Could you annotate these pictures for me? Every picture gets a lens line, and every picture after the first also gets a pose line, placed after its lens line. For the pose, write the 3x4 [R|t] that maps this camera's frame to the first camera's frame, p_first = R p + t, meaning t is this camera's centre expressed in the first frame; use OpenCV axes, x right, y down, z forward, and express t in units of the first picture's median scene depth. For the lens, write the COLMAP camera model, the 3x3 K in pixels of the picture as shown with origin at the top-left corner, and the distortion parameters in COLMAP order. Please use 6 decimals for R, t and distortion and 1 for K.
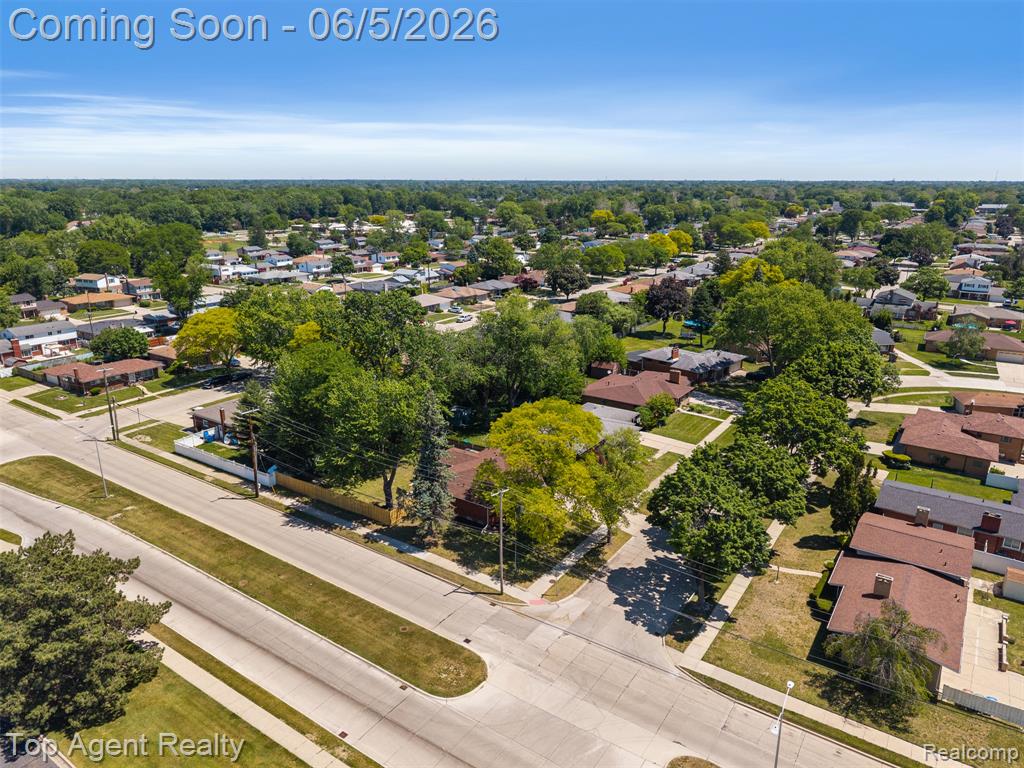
lens RADIAL K [[679.4, 0, 514.4], [0, 679.4, 392.0], [0, 0, 1]] dist [0.031665, -0.030910]
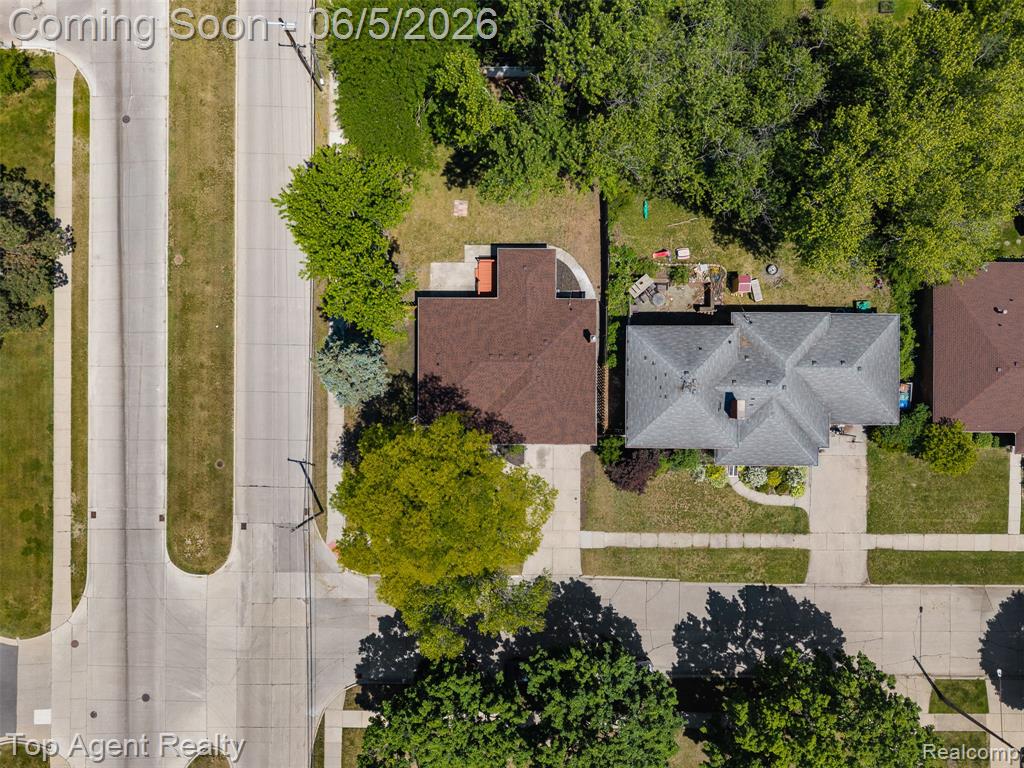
lens RADIAL K [[679.4, 0, 514.4], [0, 679.4, 392.0], [0, 0, 1]] dist [0.031665, -0.030910]
pose [[0.562552, 0.826712, -0.009025, 0.001778], [-0.245520, 0.177472, 0.953008, -0.609103], [0.789465, -0.533901, 0.302811, 0.917563]]
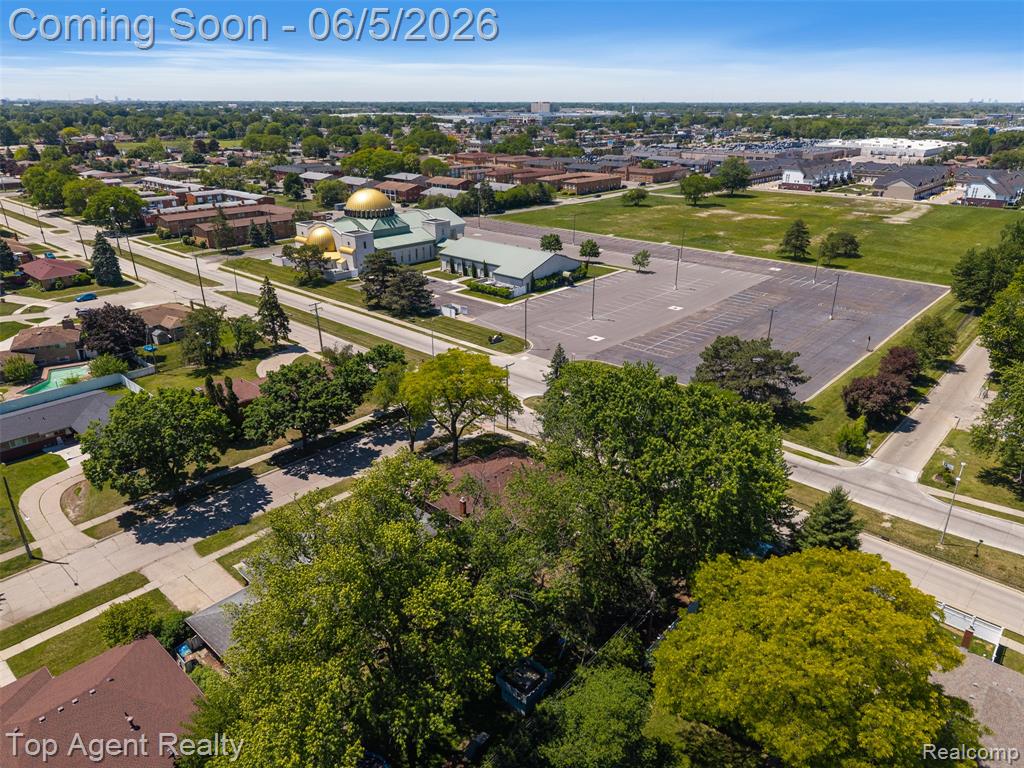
lens RADIAL K [[679.4, 0, 514.4], [0, 679.4, 392.0], [0, 0, 1]] dist [0.031665, -0.030910]
pose [[-0.992041, -0.056436, 0.112561, -0.179690], [0.030152, 0.761452, 0.647520, -0.666649], [-0.122254, 0.645760, -0.753690, 1.880033]]
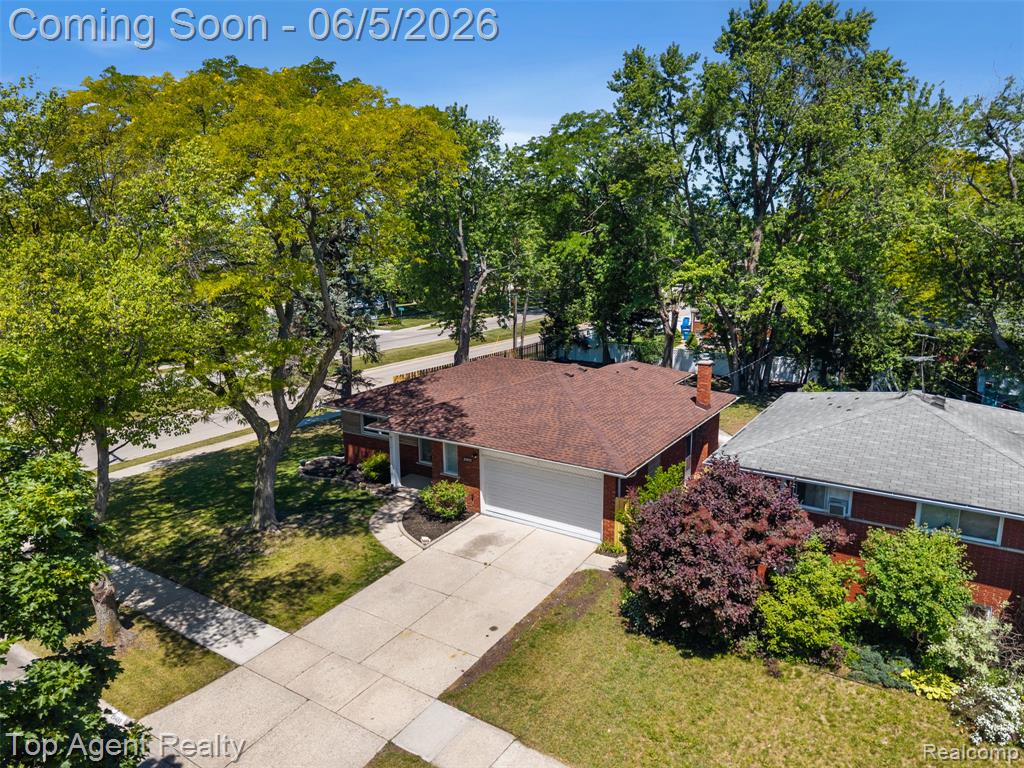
lens RADIAL K [[679.4, 0, 514.4], [0, 679.4, 392.0], [0, 0, 1]] dist [0.031665, -0.030910]
pose [[0.031113, 0.205167, -0.978232, 0.366991], [-0.303081, 0.934563, 0.186368, 0.060603], [0.952457, 0.290685, 0.091259, 1.118943]]
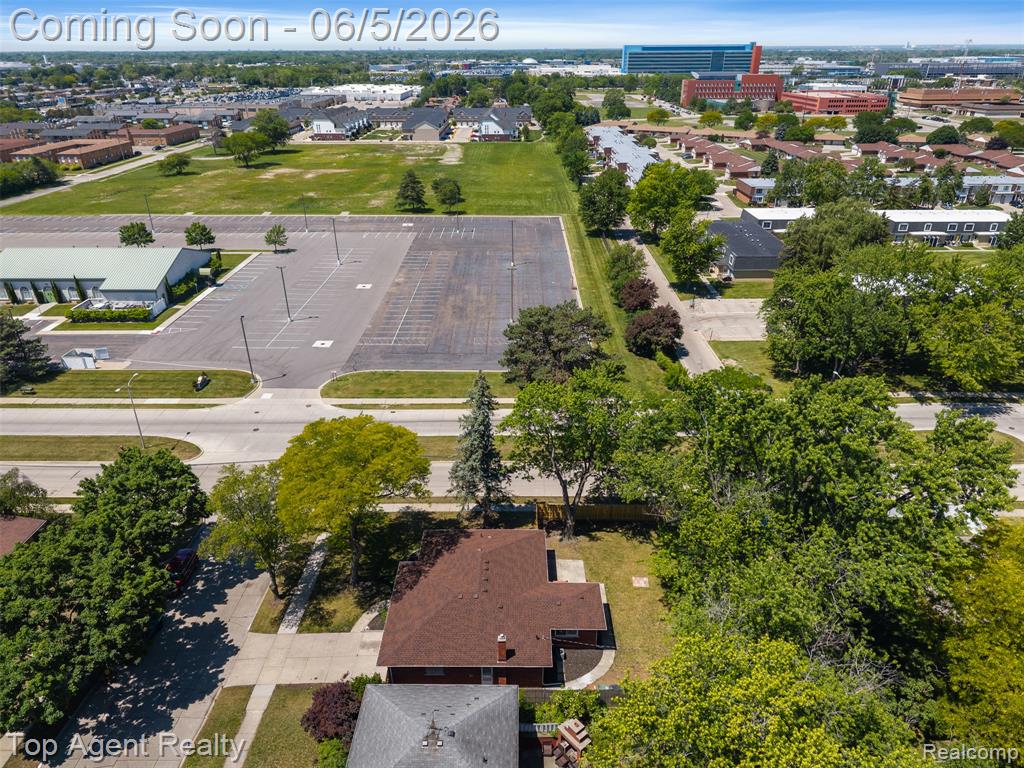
lens RADIAL K [[679.4, 0, 514.4], [0, 679.4, 392.0], [0, 0, 1]] dist [0.031665, -0.030910]
pose [[-0.828670, 0.249997, -0.500808, 0.253369], [-0.166926, 0.743630, 0.647418, -0.518330], [0.534268, 0.620094, -0.574492, 1.487579]]
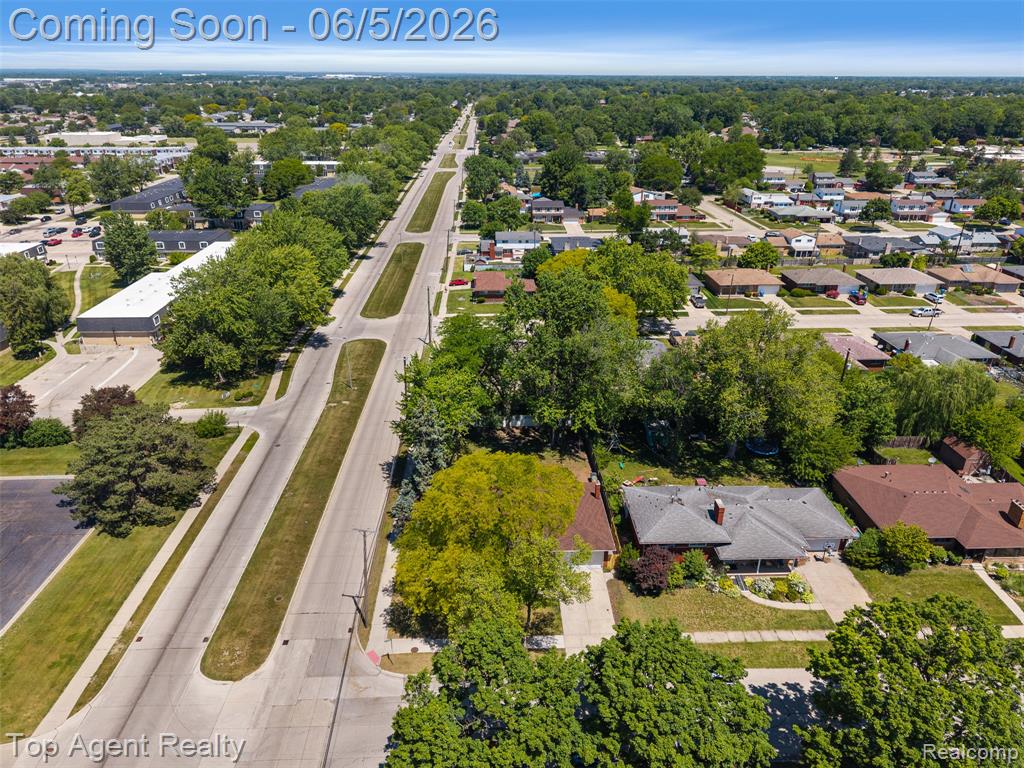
lens RADIAL K [[679.4, 0, 514.4], [0, 679.4, 392.0], [0, 0, 1]] dist [0.031665, -0.030910]
pose [[0.595389, 0.338288, -0.728748, 0.624815], [-0.240509, 0.940487, 0.240082, -0.264085], [0.766595, 0.032328, 0.641317, 0.485255]]
